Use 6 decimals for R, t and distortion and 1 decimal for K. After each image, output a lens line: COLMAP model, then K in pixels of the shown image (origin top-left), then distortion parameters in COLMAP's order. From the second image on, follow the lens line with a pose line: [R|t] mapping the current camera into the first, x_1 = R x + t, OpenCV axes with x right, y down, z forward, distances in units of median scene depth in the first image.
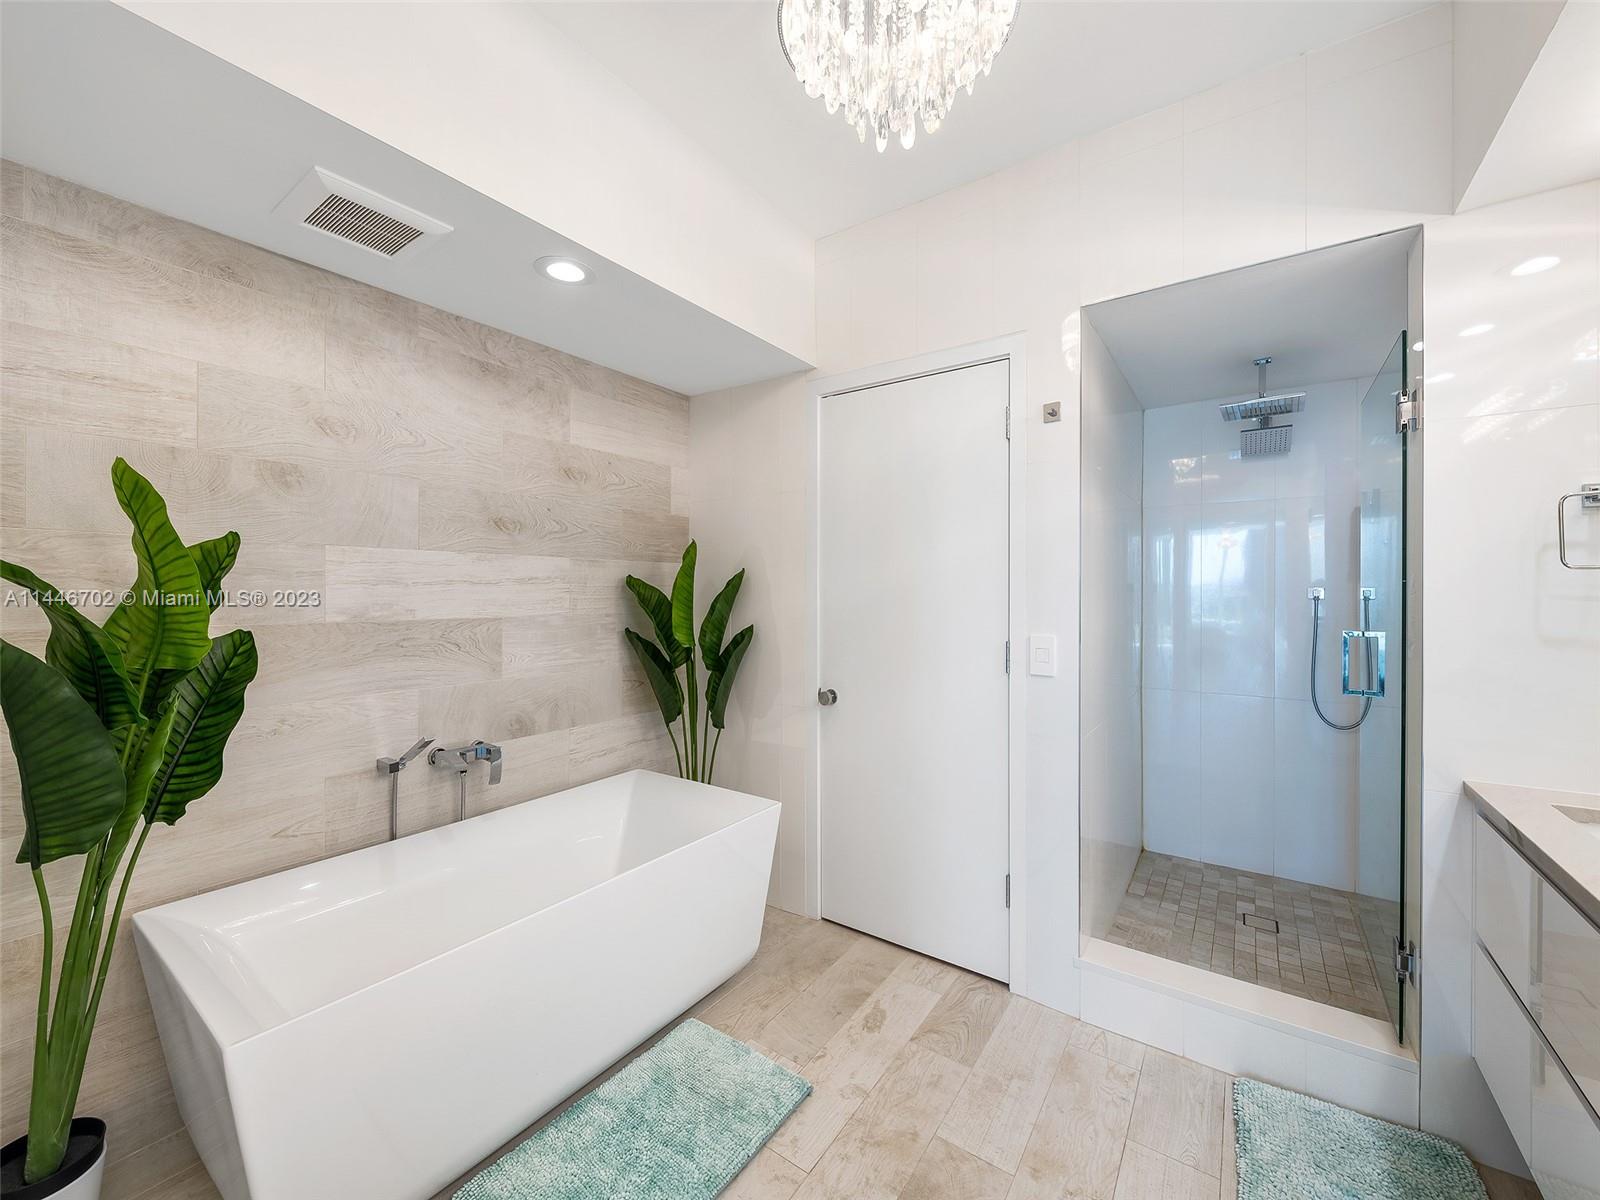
lens RADIAL K [[642.9, 0, 799.8], [0, 642.9, 594.6], [0, 0, 1]] dist [-0.000162, -0.000595]
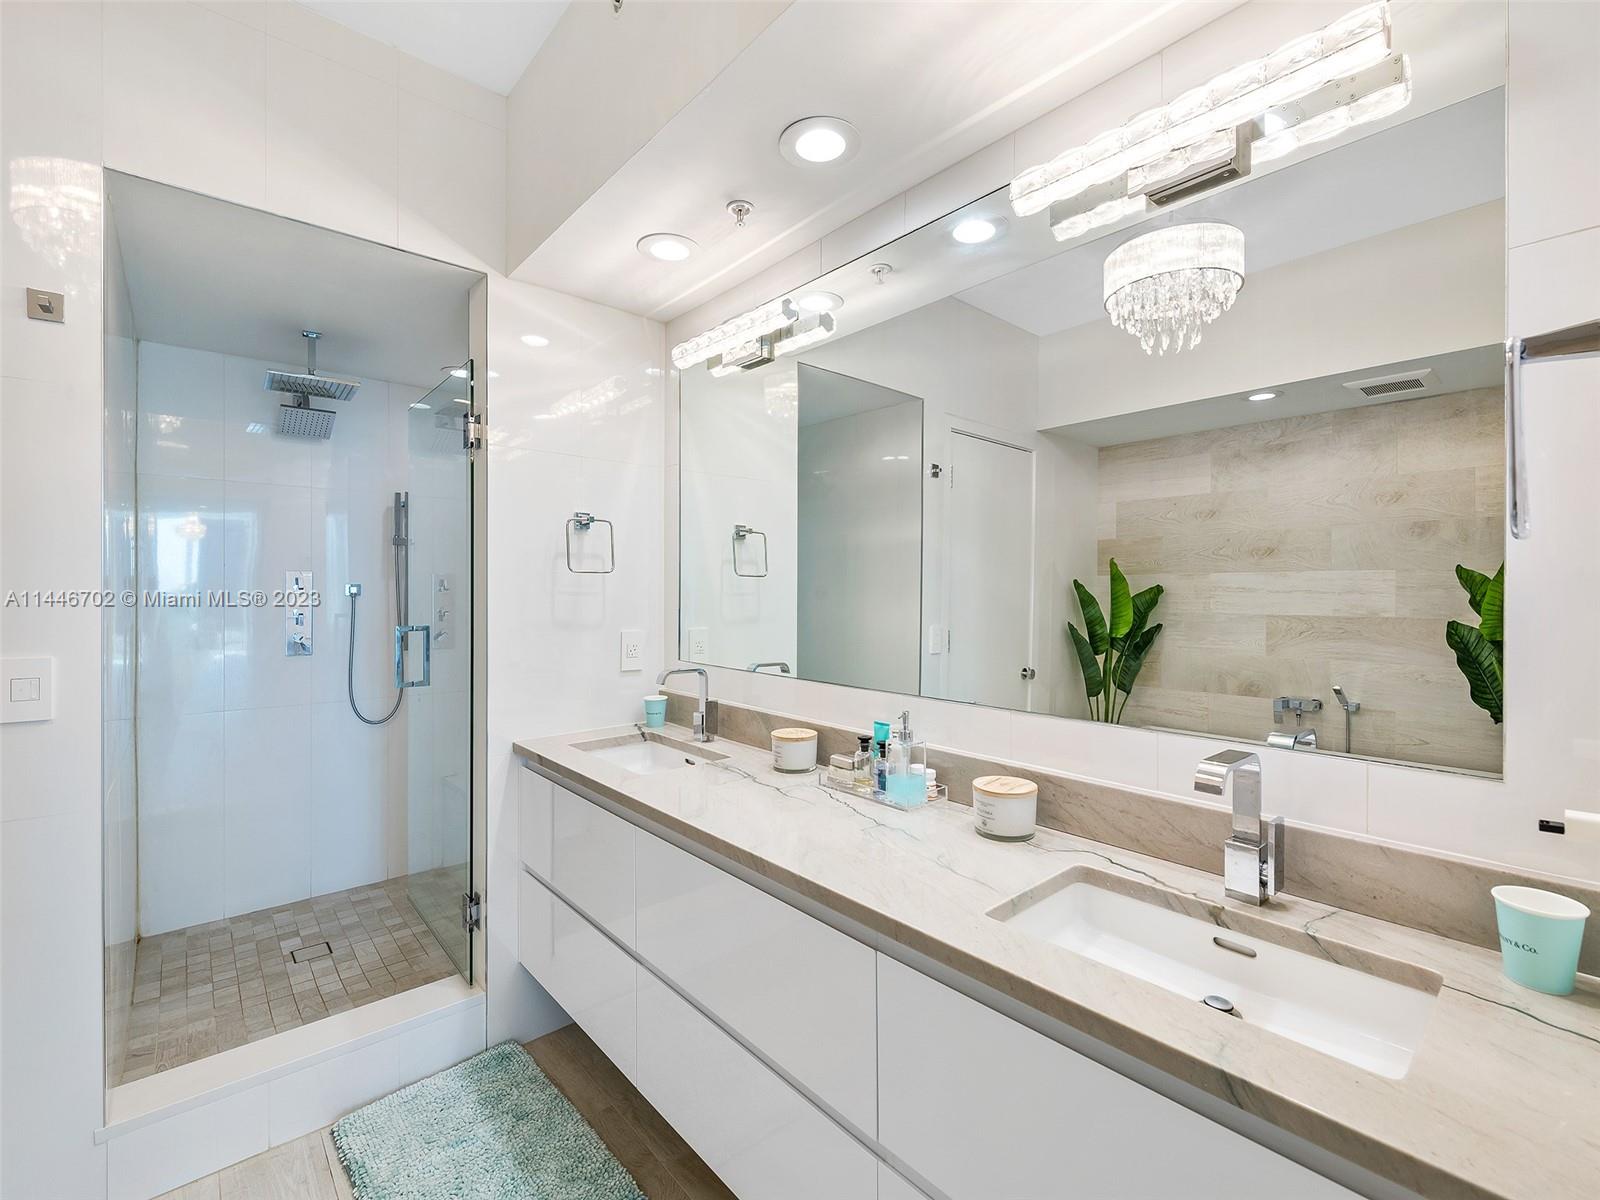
lens RADIAL K [[720.3, 0, 798.8], [0, 720.3, 593.4], [0, 0, 1]] dist [0.012680, 0.000041]
pose [[0.242358, -0.004856, 0.970175, -0.116223], [0.001528, 0.999988, 0.004624, -0.000313], [-0.970186, 0.000362, 0.242363, 0.086487]]
